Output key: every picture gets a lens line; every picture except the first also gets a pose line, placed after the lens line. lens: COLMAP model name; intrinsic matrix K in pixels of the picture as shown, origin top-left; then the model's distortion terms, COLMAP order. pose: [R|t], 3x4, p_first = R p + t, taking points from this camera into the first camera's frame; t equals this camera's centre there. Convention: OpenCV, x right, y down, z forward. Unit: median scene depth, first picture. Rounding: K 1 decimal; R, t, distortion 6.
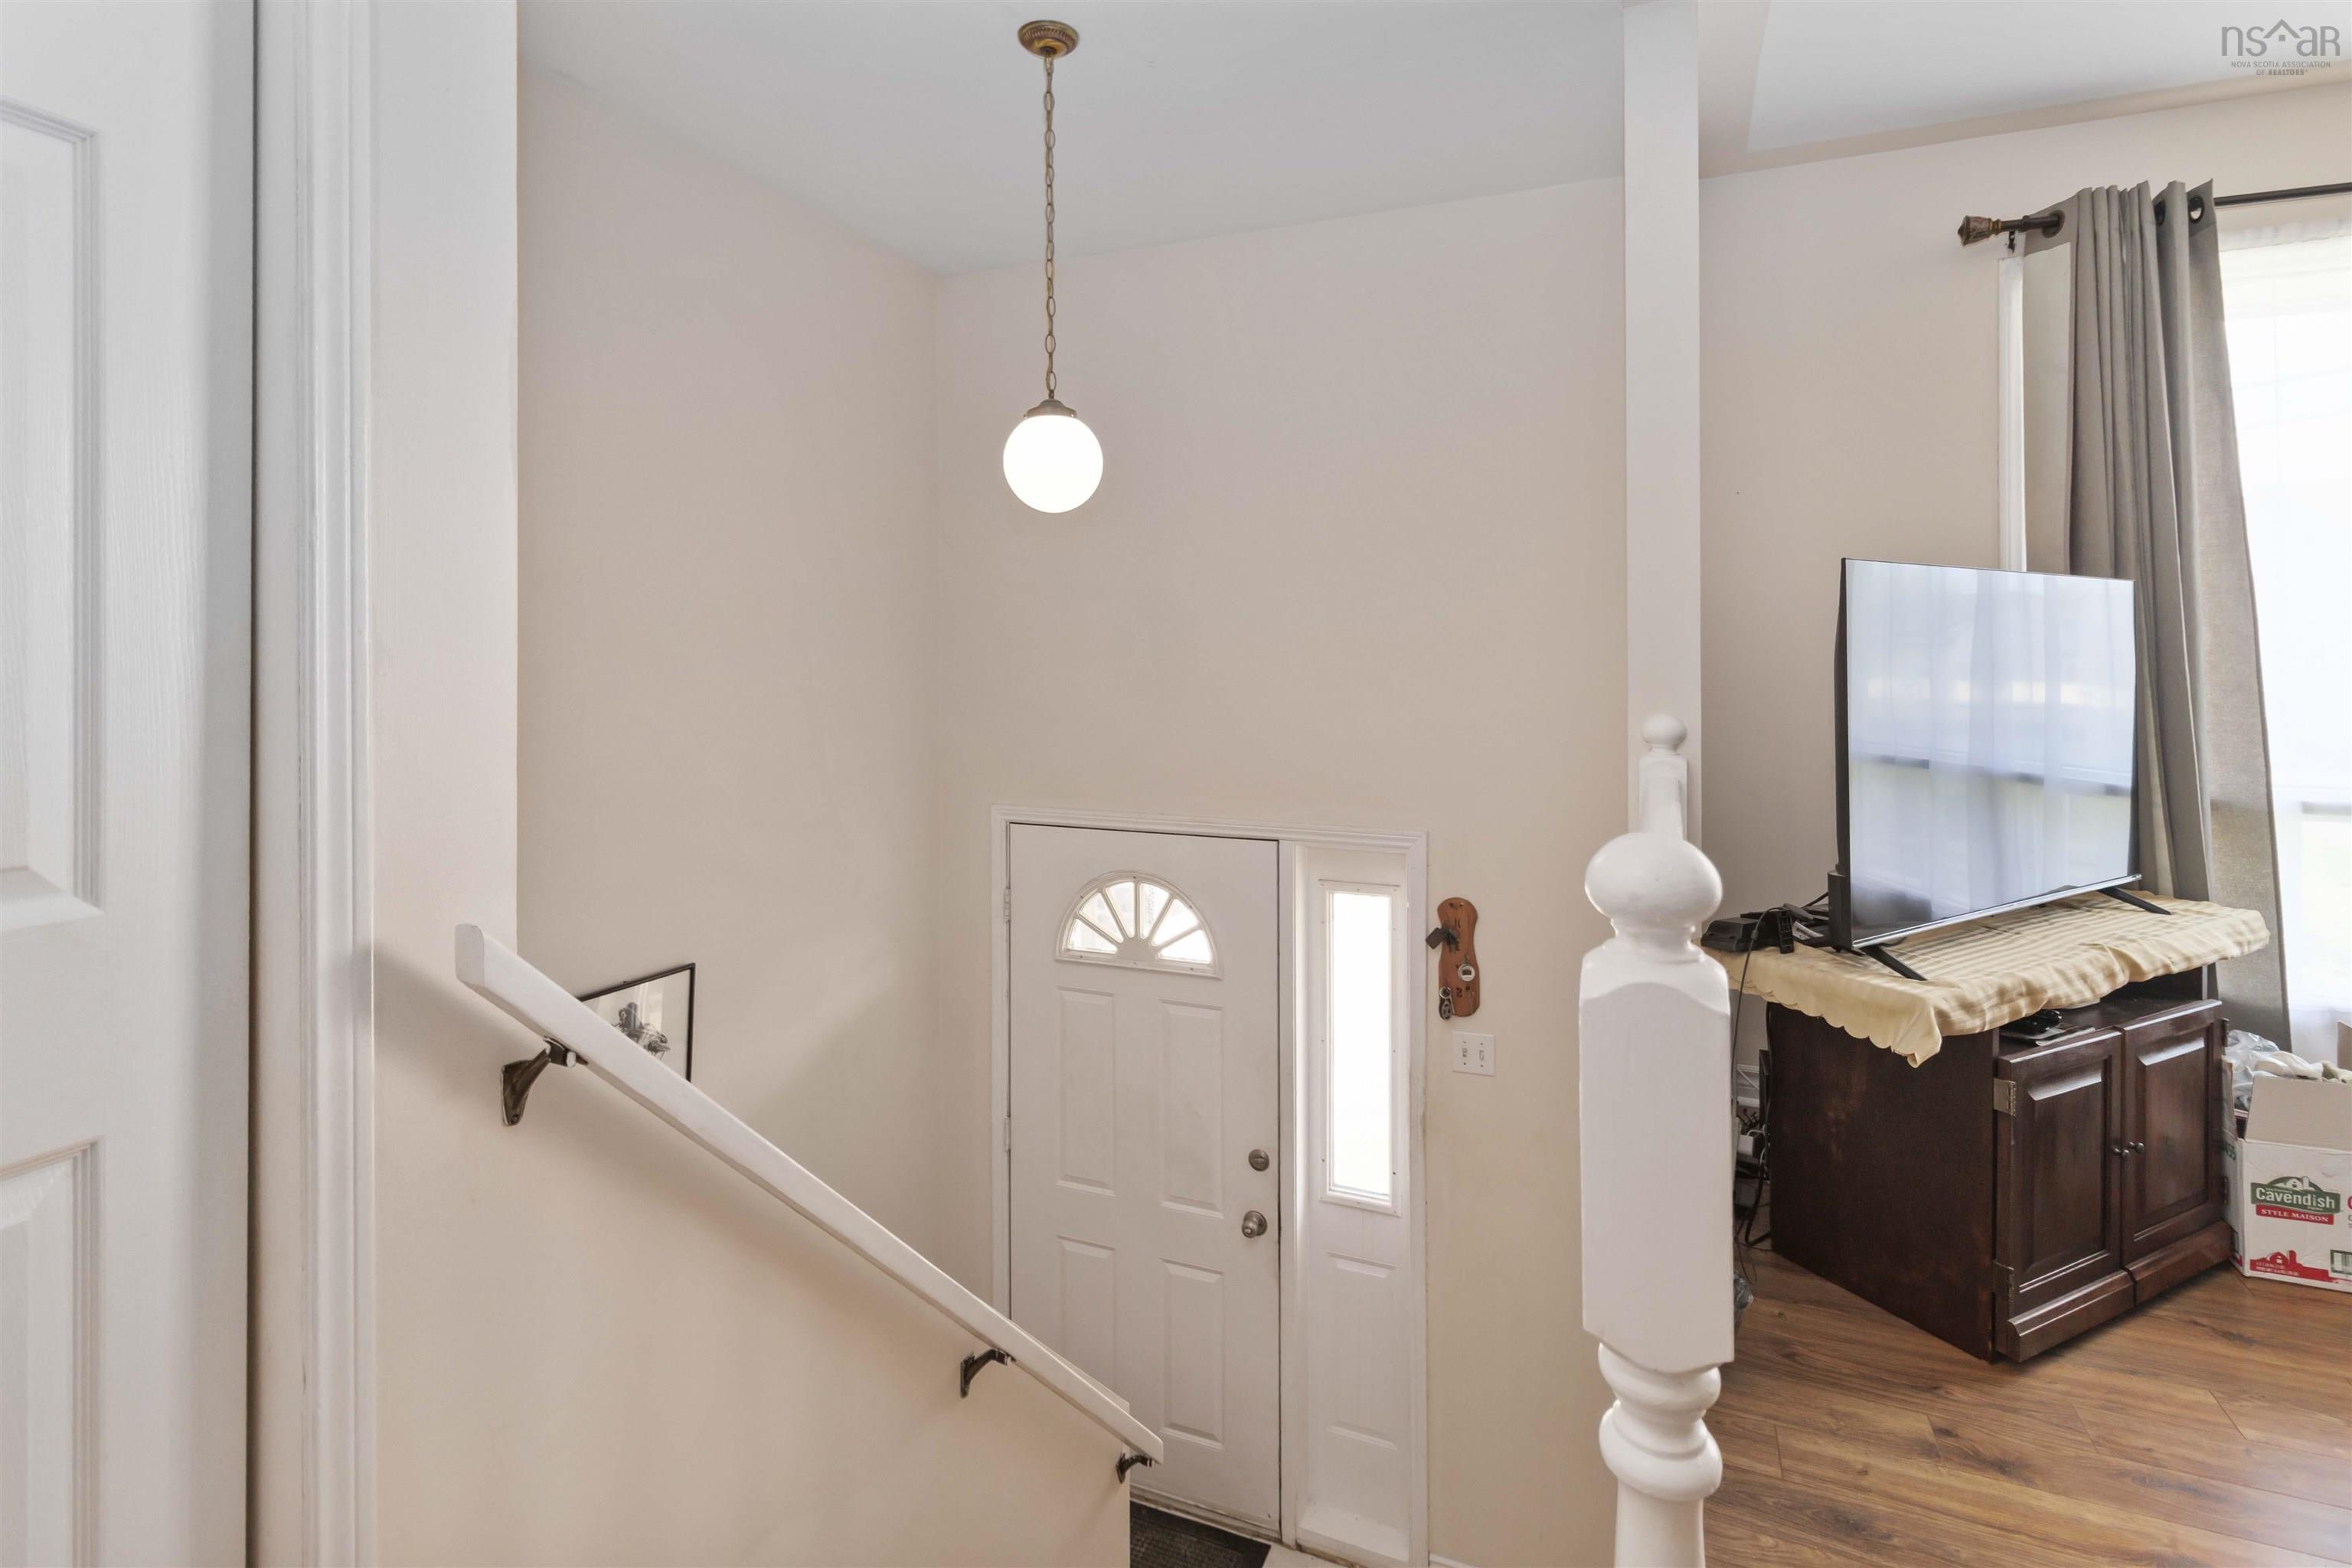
lens RADIAL K [[1127.9, 0, 1184.7], [0, 1127.9, 668.9], [0, 0, 1]] dist [-0.002324, -0.000188]
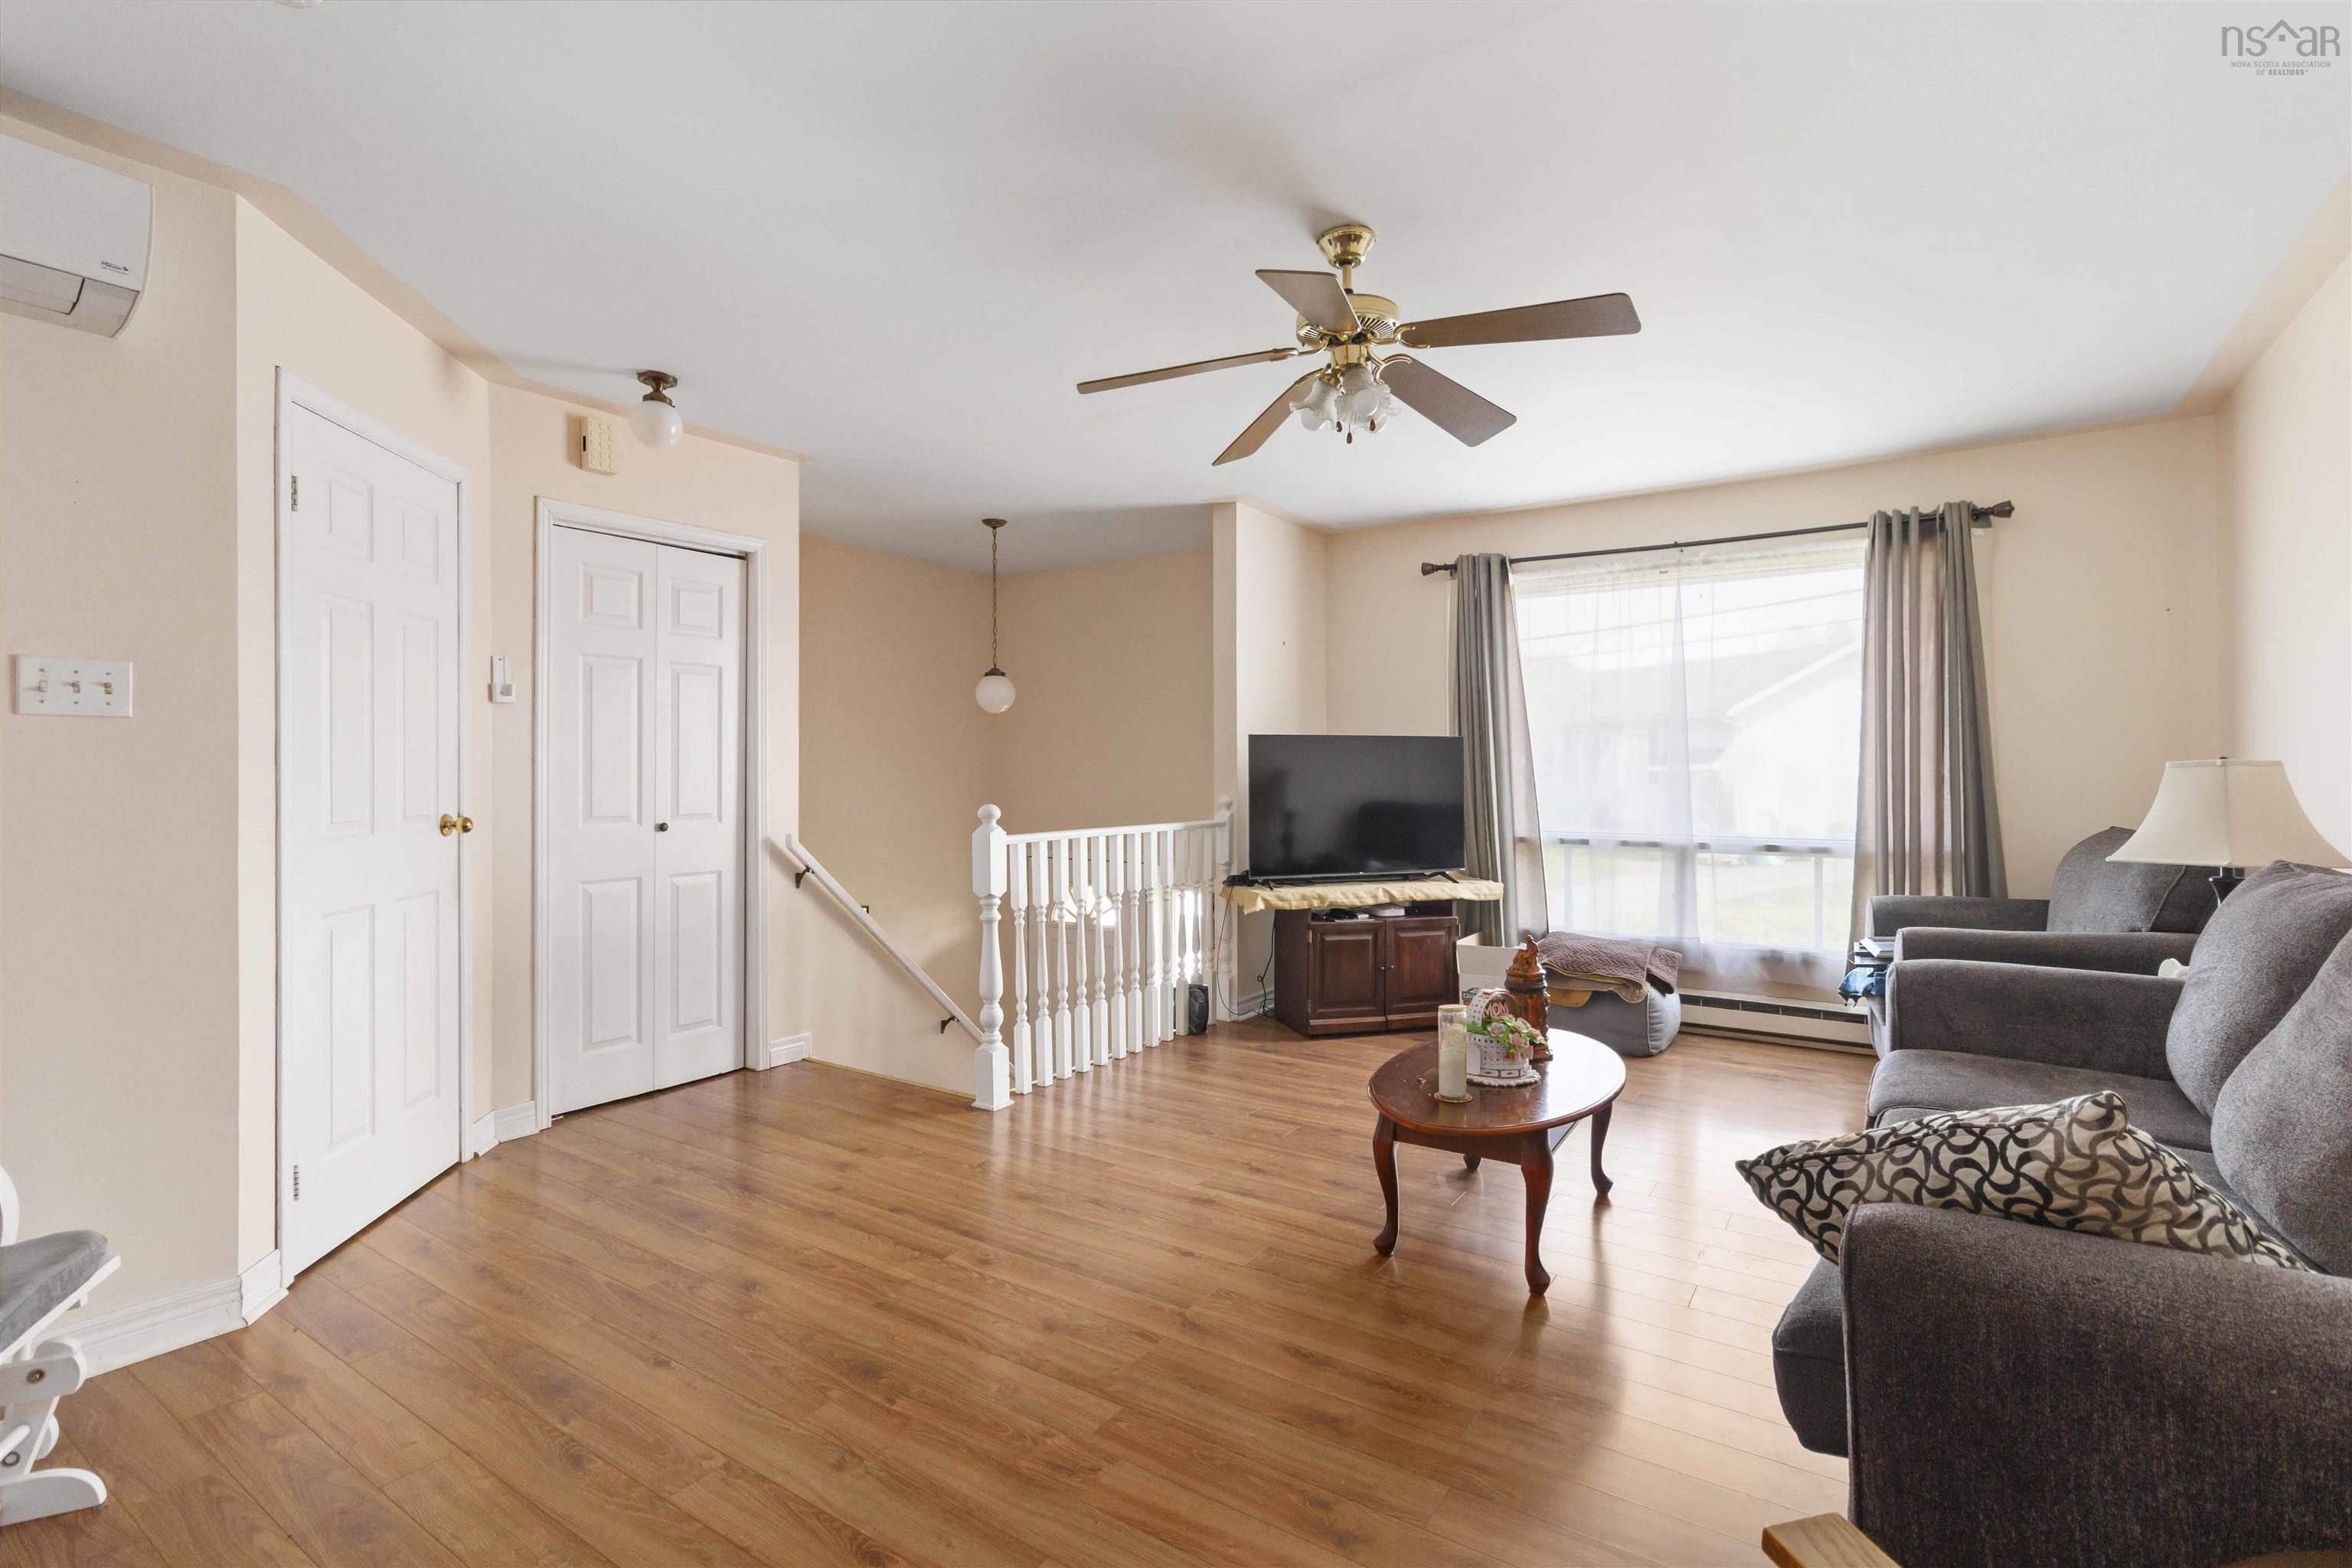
lens RADIAL K [[1088.4, 0, 1181.8], [0, 1088.4, 768.1], [0, 0, 1]] dist [-0.000495, 0.000686]
pose [[0.981806, -0.000984, -0.189885, 0.735748], [-0.000994, 0.999946, -0.010323, 0.006710], [0.189885, 0.010323, 0.981752, -1.265211]]
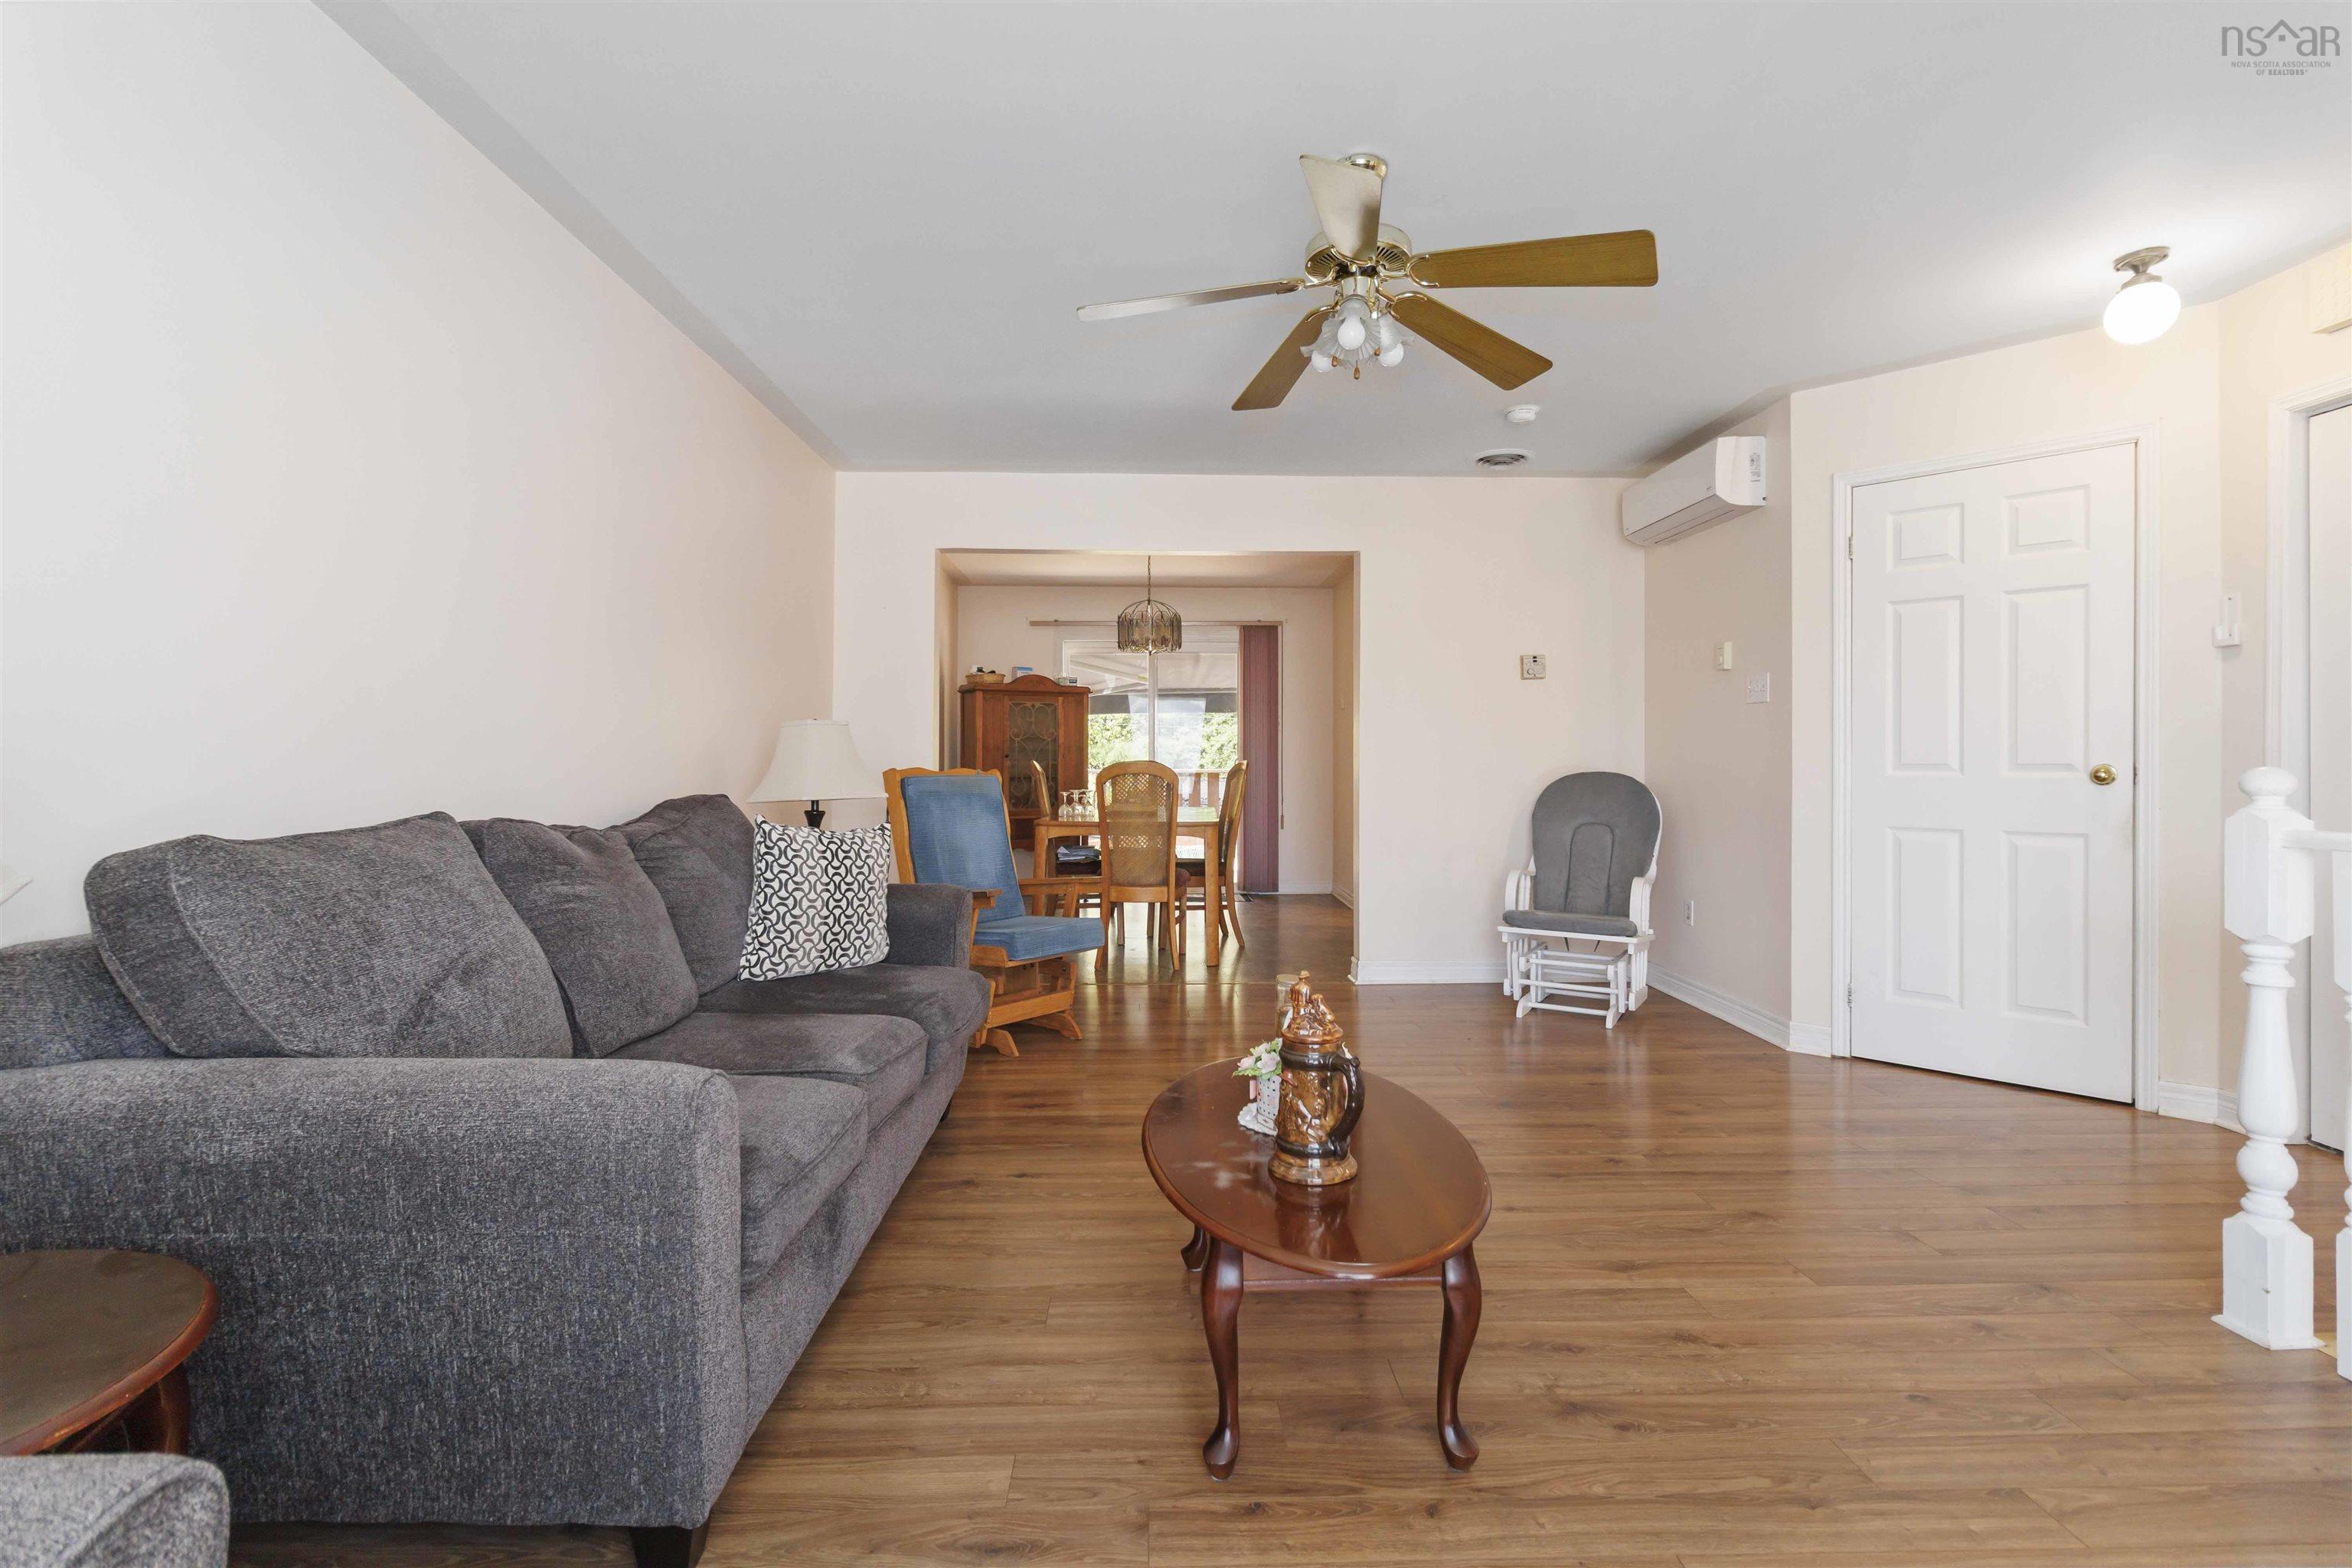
lens RADIAL K [[1104.5, 0, 1174.0], [0, 1104.5, 756.5], [0, 0, 1]] dist [-0.002362, 0.001160]
pose [[-0.911221, 0.002787, -0.411908, 1.308669], [-0.000942, 0.999960, 0.008849, 0.030106], [0.411916, 0.008451, -0.911183, 0.763798]]
